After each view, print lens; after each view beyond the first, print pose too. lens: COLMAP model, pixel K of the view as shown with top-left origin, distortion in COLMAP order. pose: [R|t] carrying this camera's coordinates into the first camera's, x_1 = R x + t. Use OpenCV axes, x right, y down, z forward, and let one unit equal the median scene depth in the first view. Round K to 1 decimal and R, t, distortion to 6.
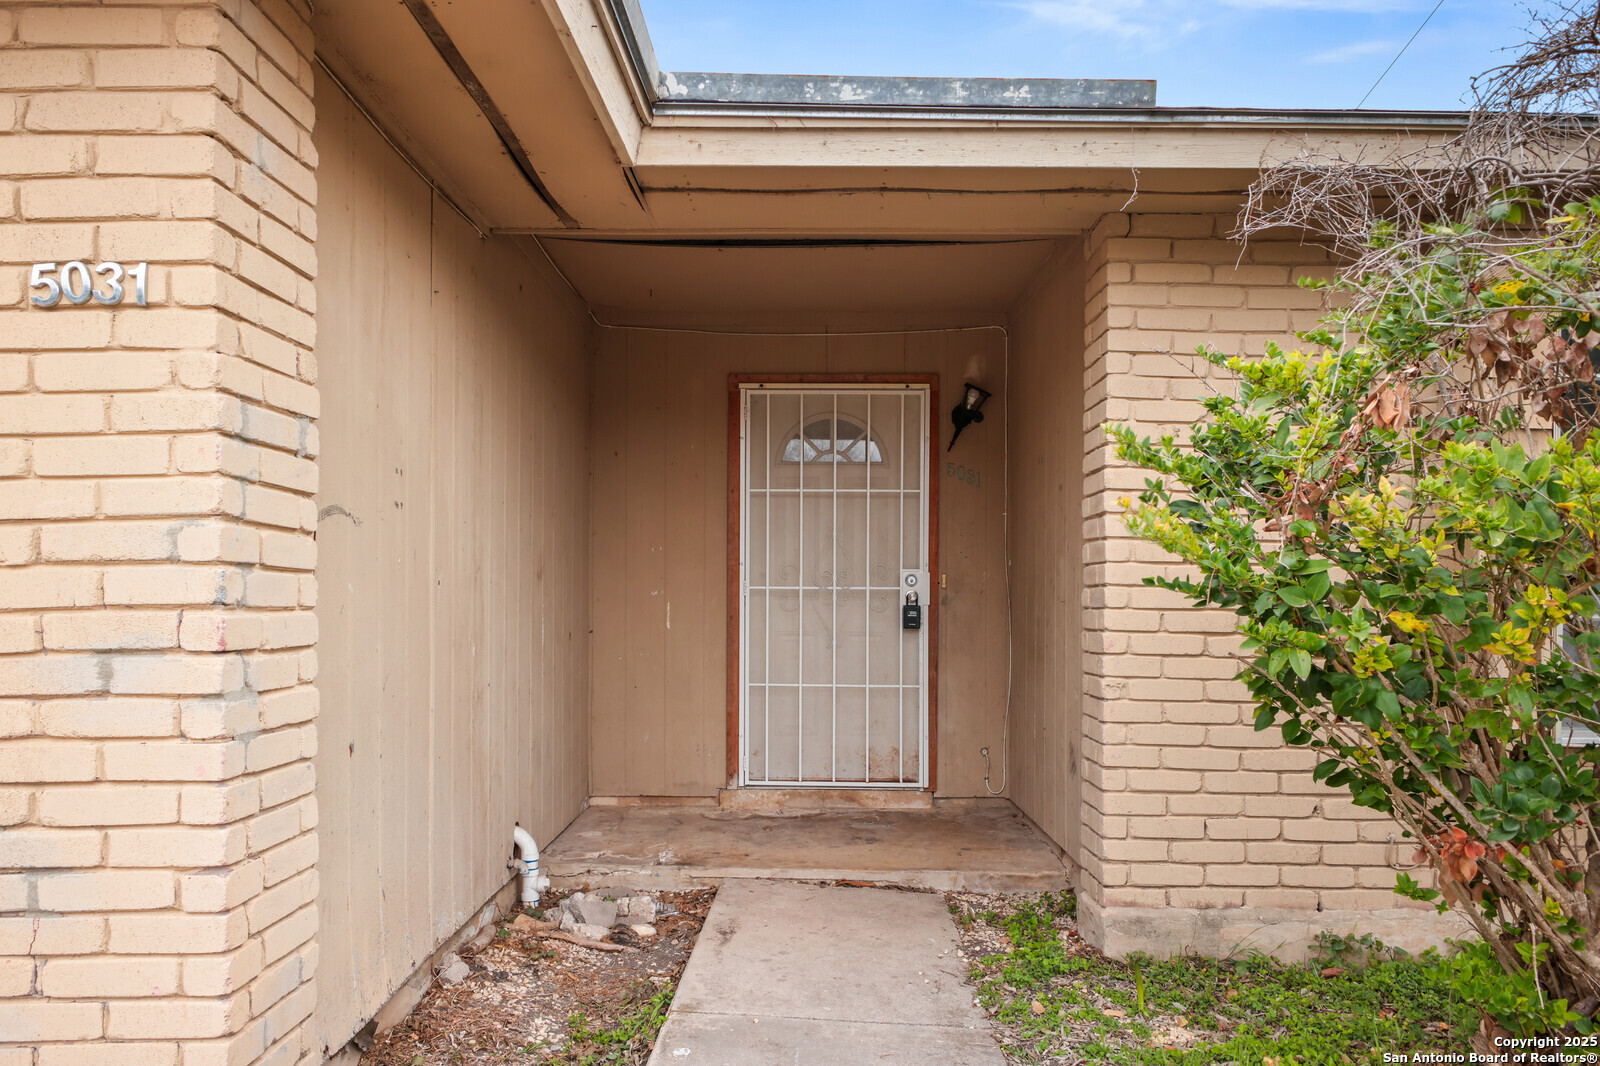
lens RADIAL K [[1113.1, 0, 802.4], [0, 1113.1, 580.9], [0, 0, 1]] dist [0.003622, 0.000510]
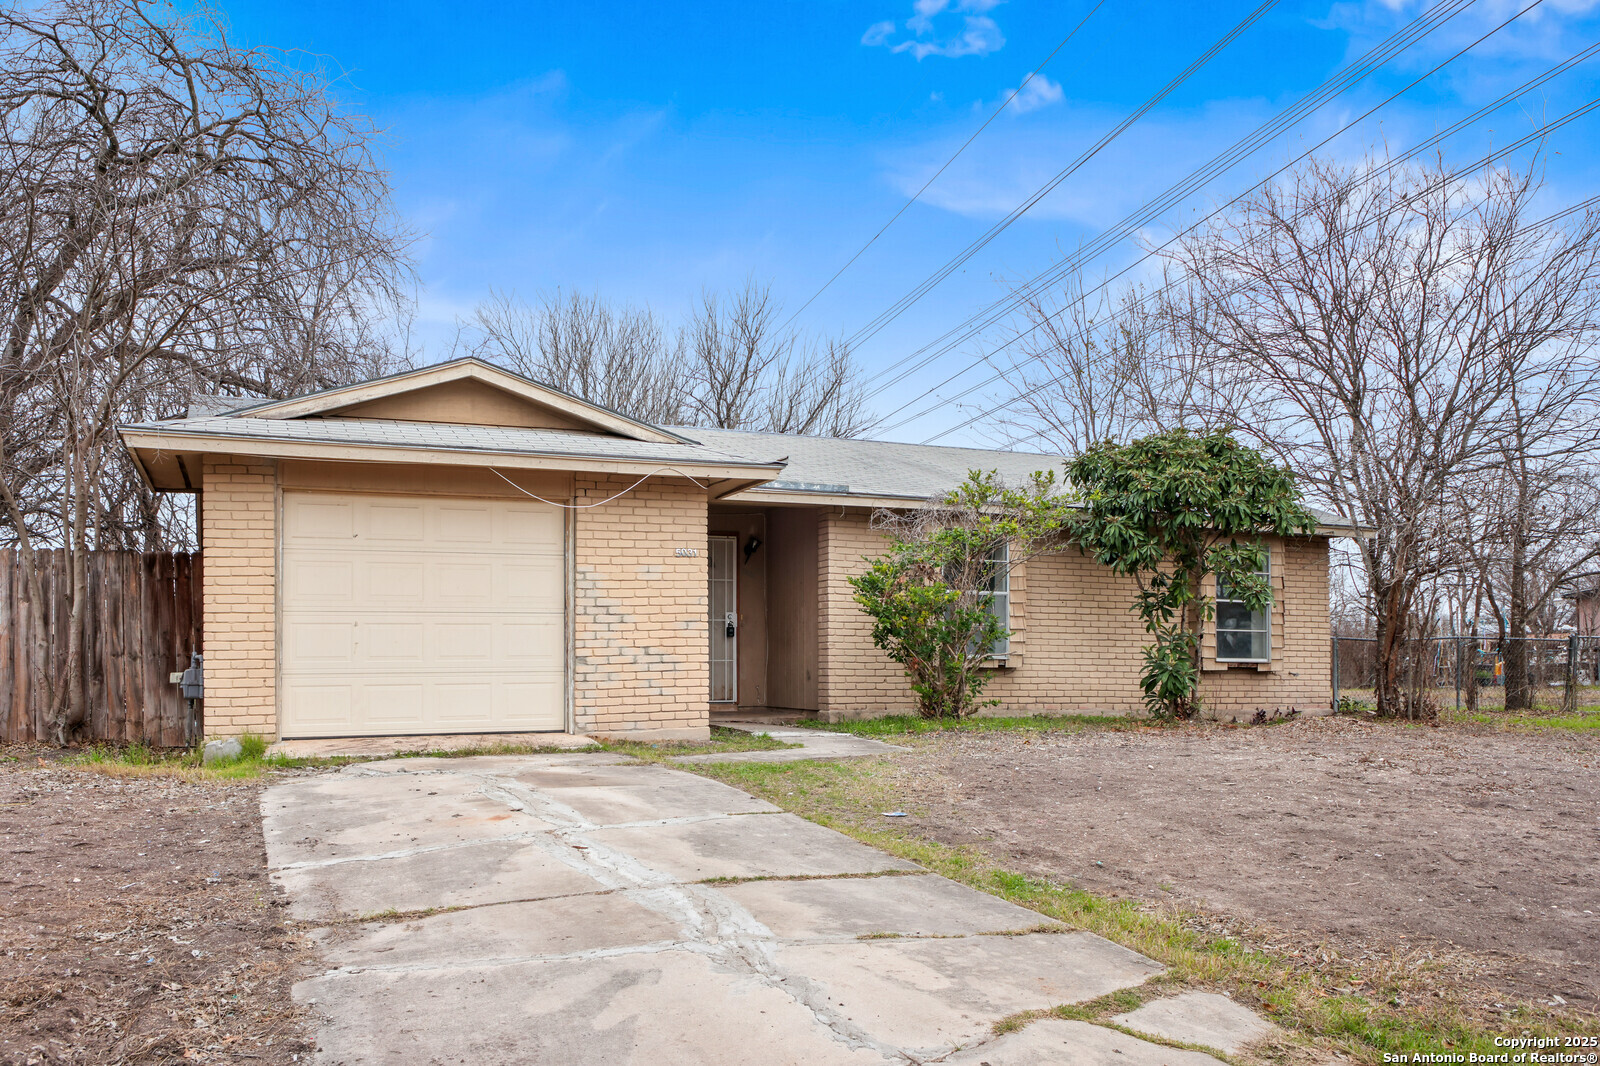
lens RADIAL K [[1380.6, 0, 800.0], [0, 1380.6, 533.0], [0, 0, 1]] dist [-0.000432, -0.000053]
pose [[0.919644, 0.029705, 0.391629, -1.749379], [0.002437, 0.996685, -0.081320, 0.115714], [-0.392747, 0.075740, 0.916523, -3.395088]]
